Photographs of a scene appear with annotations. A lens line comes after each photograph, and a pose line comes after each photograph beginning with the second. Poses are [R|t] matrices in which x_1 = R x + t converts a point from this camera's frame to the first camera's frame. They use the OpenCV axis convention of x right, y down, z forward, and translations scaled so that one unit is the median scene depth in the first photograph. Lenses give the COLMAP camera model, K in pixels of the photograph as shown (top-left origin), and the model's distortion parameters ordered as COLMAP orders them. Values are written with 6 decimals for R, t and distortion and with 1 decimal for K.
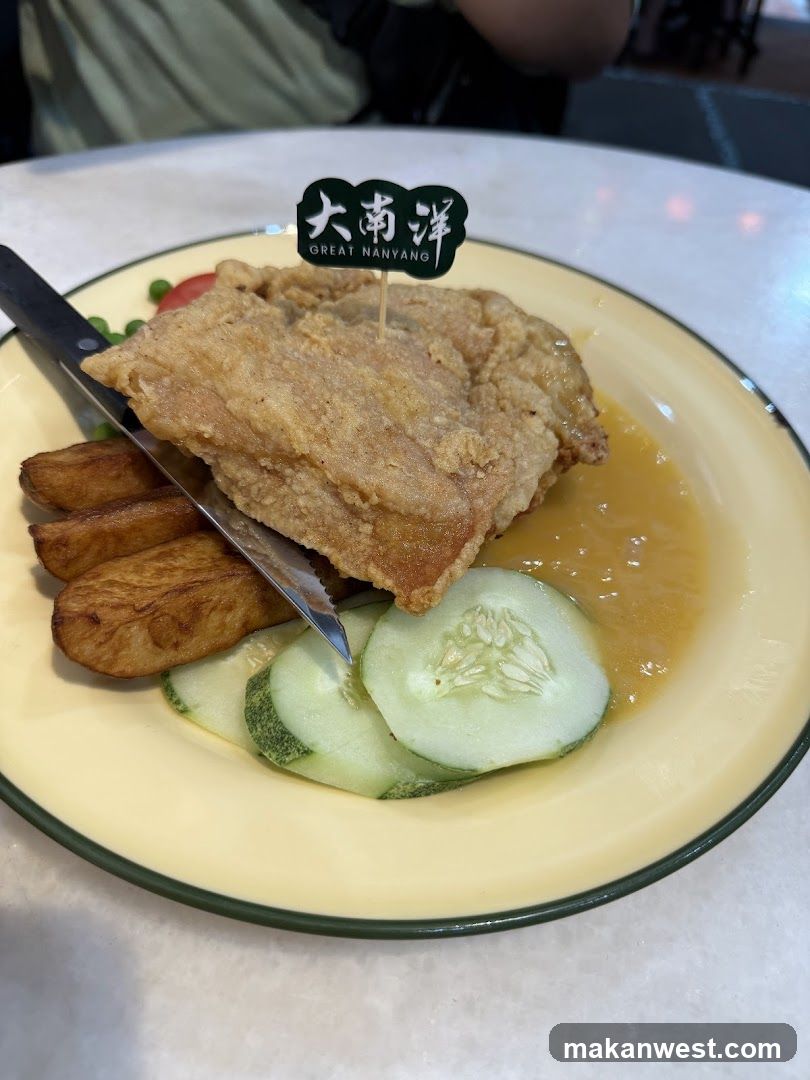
lens RADIAL K [[853.9, 0, 401.8], [0, 853.9, 535.6], [0, 0, 1]] dist [-0.005583, -0.004278]
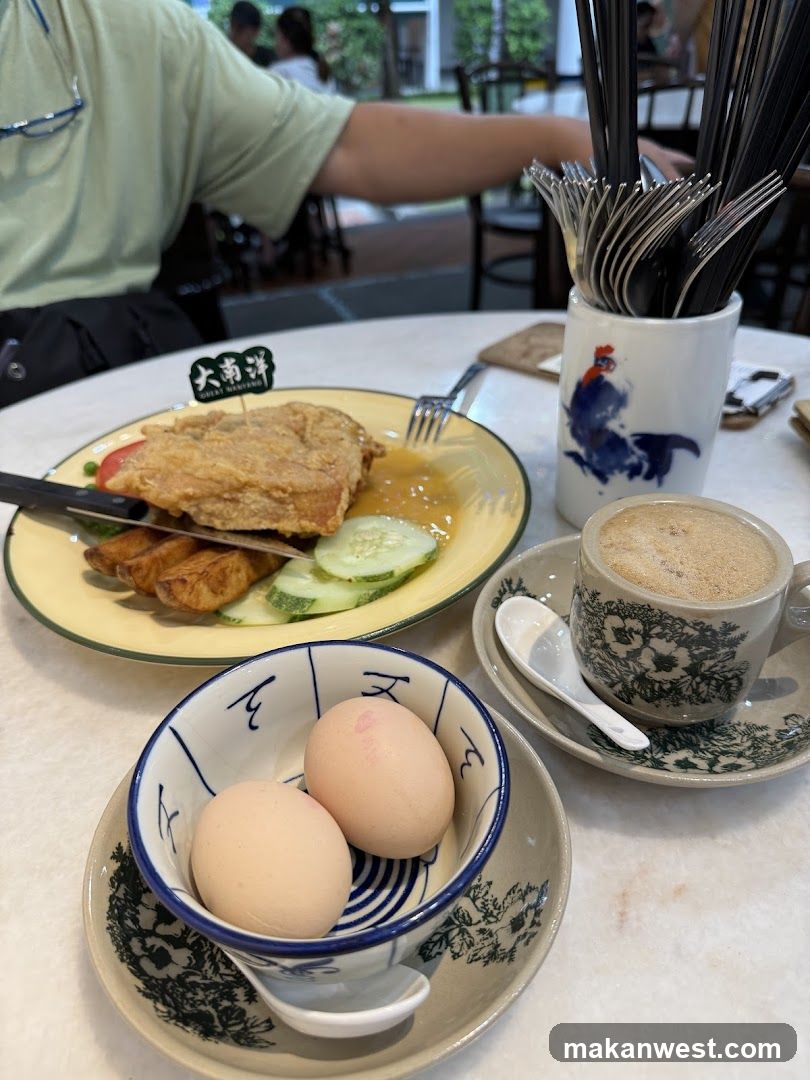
lens RADIAL K [[853.9, 0, 401.8], [0, 853.9, 535.6], [0, 0, 1]] dist [-0.005583, -0.004278]
pose [[0.887379, -0.344556, 0.306334, -0.413460], [0.409822, 0.893874, -0.181754, 0.481577], [-0.211200, 0.286827, 0.934412, -0.794925]]
